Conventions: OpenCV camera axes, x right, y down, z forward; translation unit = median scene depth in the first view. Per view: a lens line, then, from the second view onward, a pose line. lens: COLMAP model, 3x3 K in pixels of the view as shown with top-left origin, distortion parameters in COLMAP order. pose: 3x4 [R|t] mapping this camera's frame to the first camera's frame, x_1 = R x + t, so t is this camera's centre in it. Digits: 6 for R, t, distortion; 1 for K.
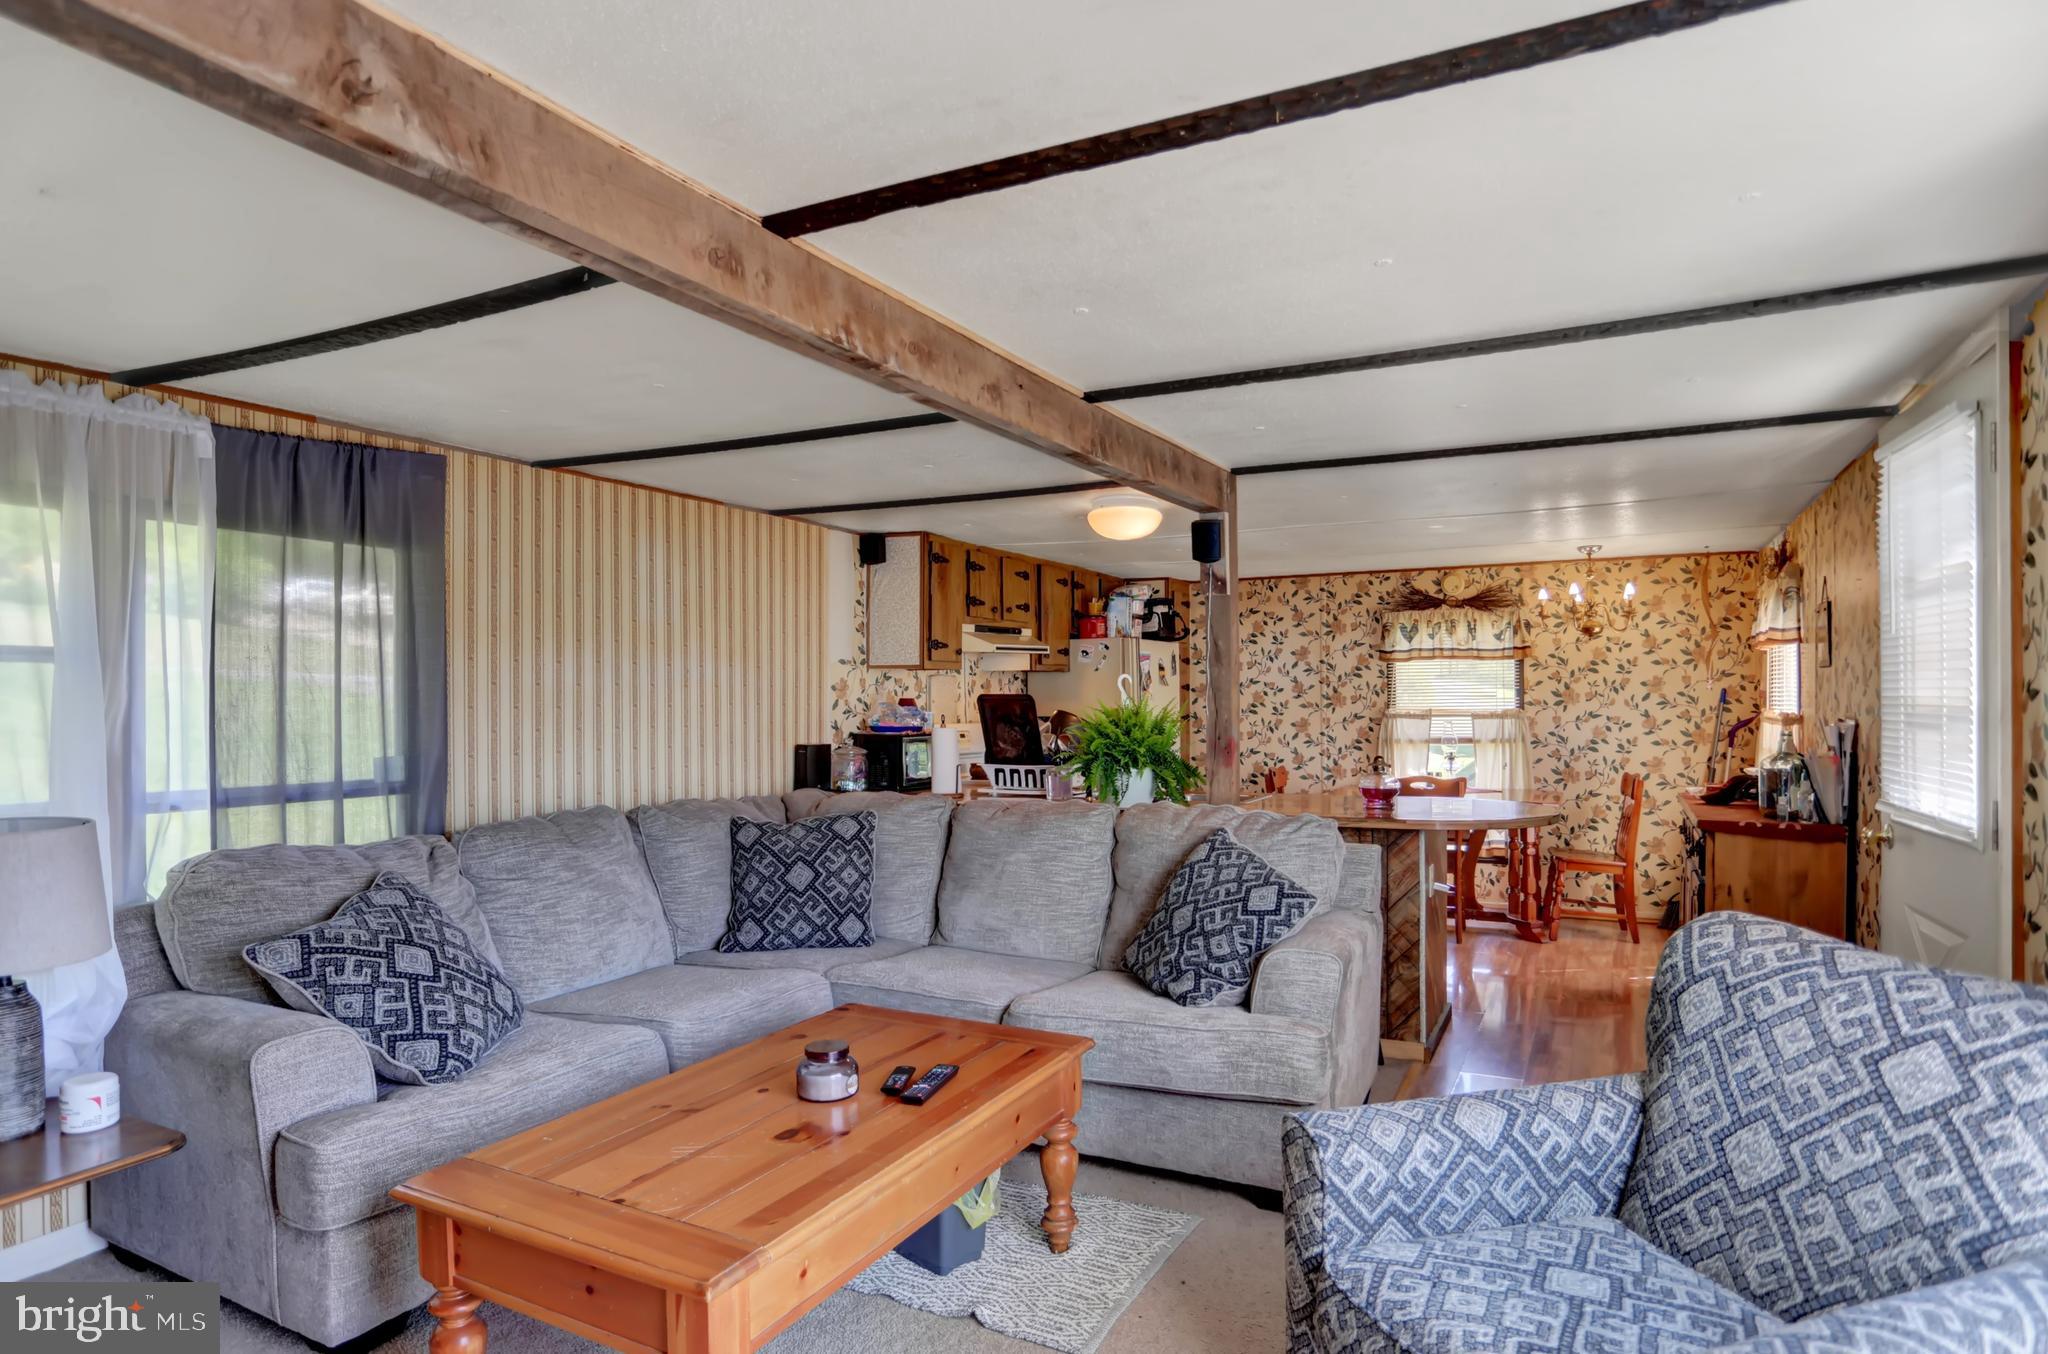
lens RADIAL K [[1186.4, 0, 1083.2], [0, 1186.4, 713.2], [0, 0, 1]] dist [-0.001701, 0.000262]
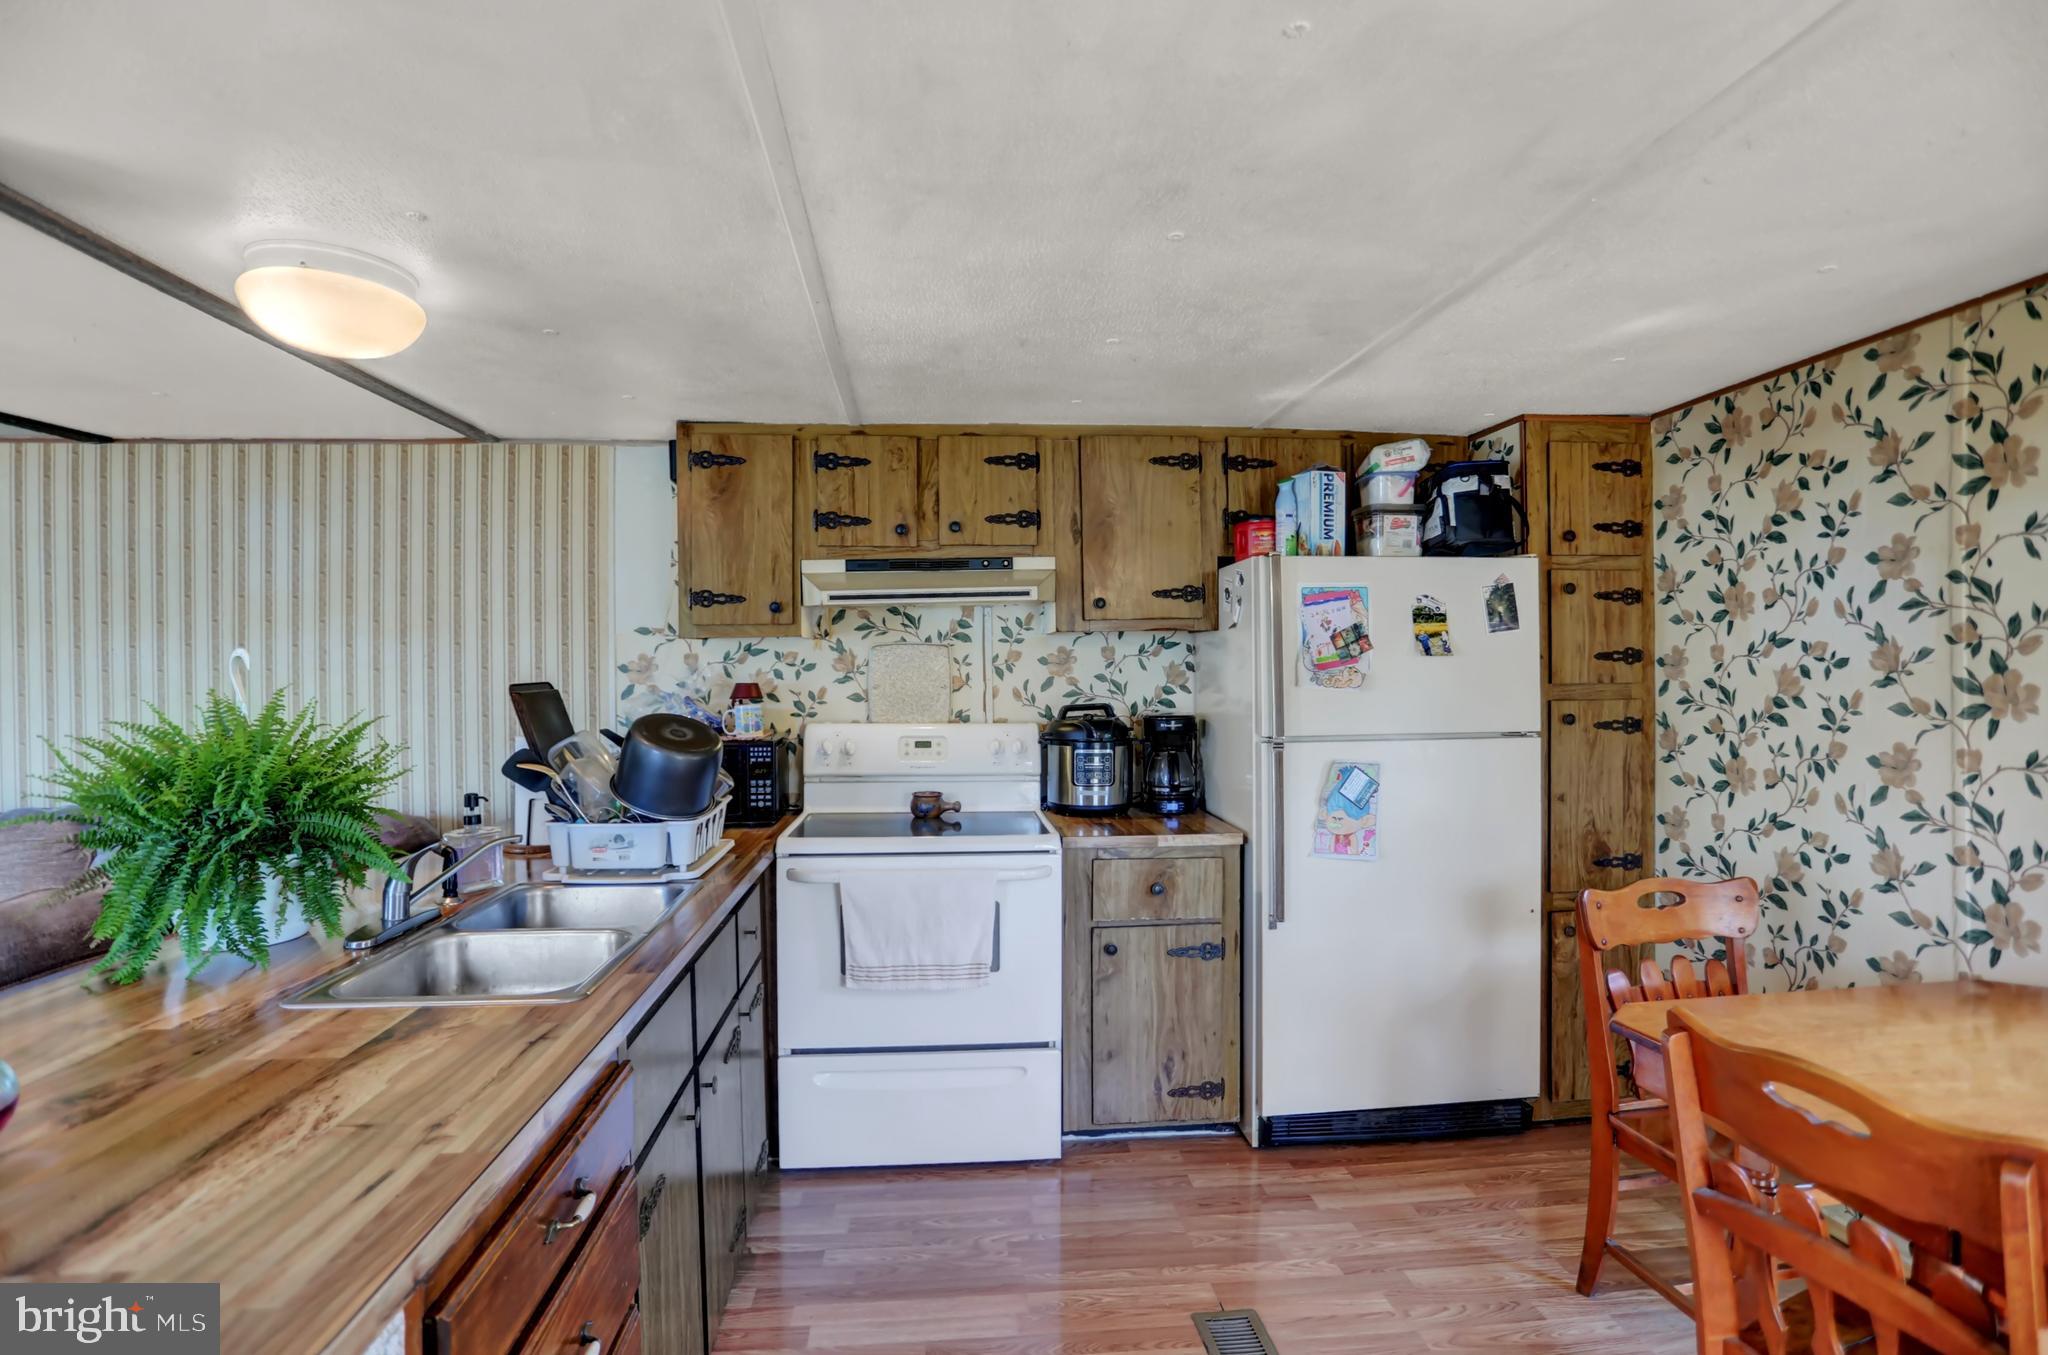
lens RADIAL K [[1008.6, 0, 1017.4], [0, 1008.6, 665.4], [0, 0, 1]] dist [-0.056770, 0.018306]
pose [[0.504729, 0.000597, -0.863278, 0.318655], [-0.006826, 0.999971, -0.003299, -0.017144], [0.863251, 0.007558, 0.504718, 0.680963]]
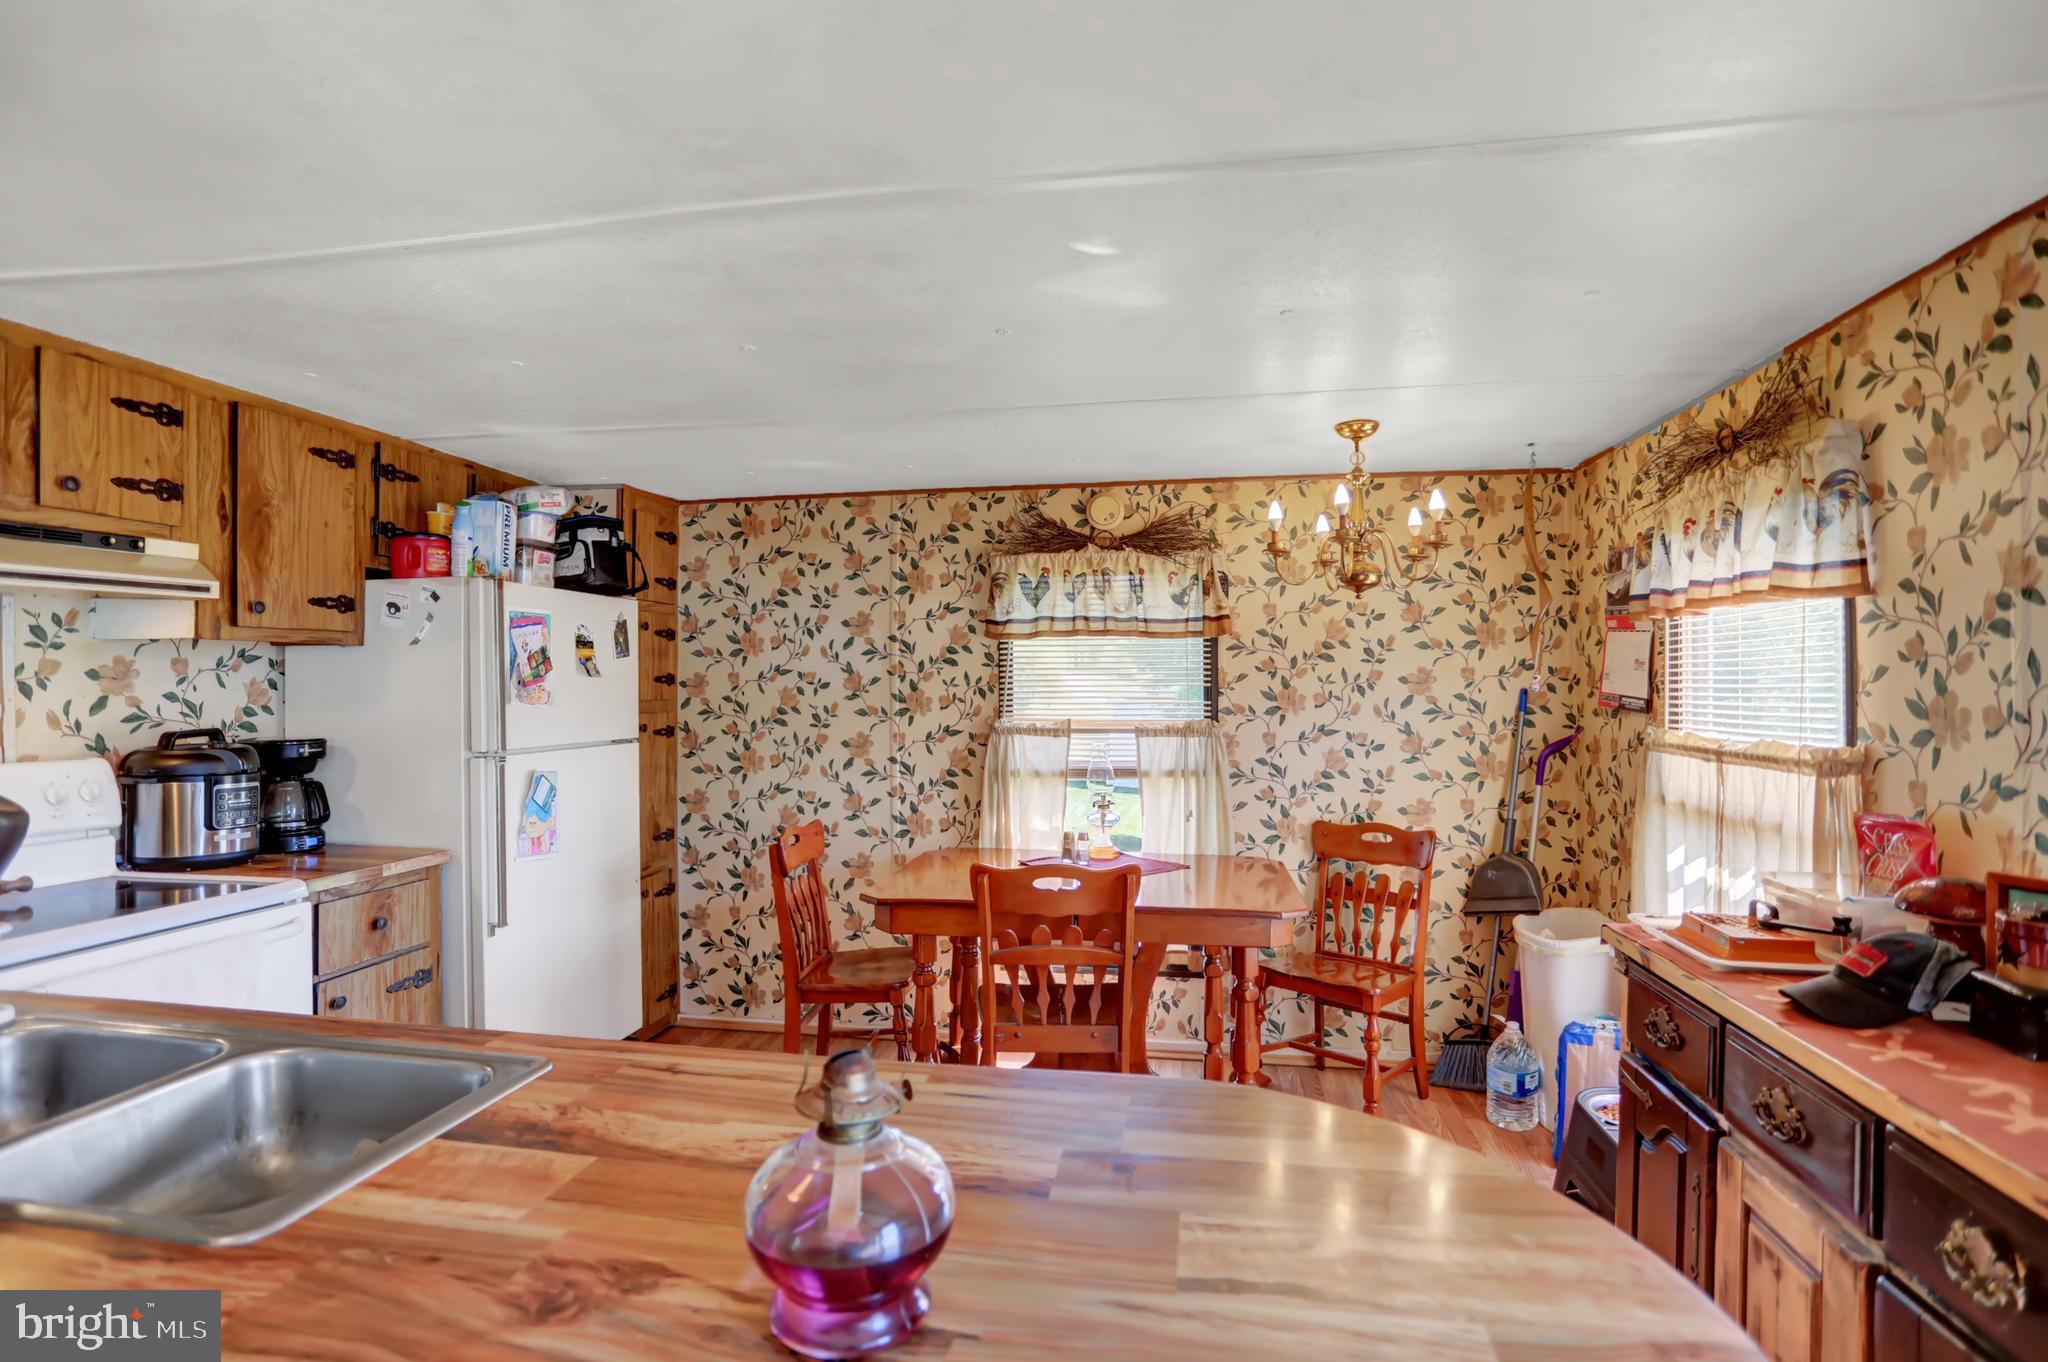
lens RADIAL K [[1008.6, 0, 1014.5], [0, 1008.6, 676.4], [0, 0, 1]] dist [-0.056770, 0.018306]
pose [[0.969884, 0.008926, 0.243404, 0.146013], [-0.003300, 0.999718, -0.023511, -0.013309], [-0.243545, 0.022000, 0.969640, 0.526141]]
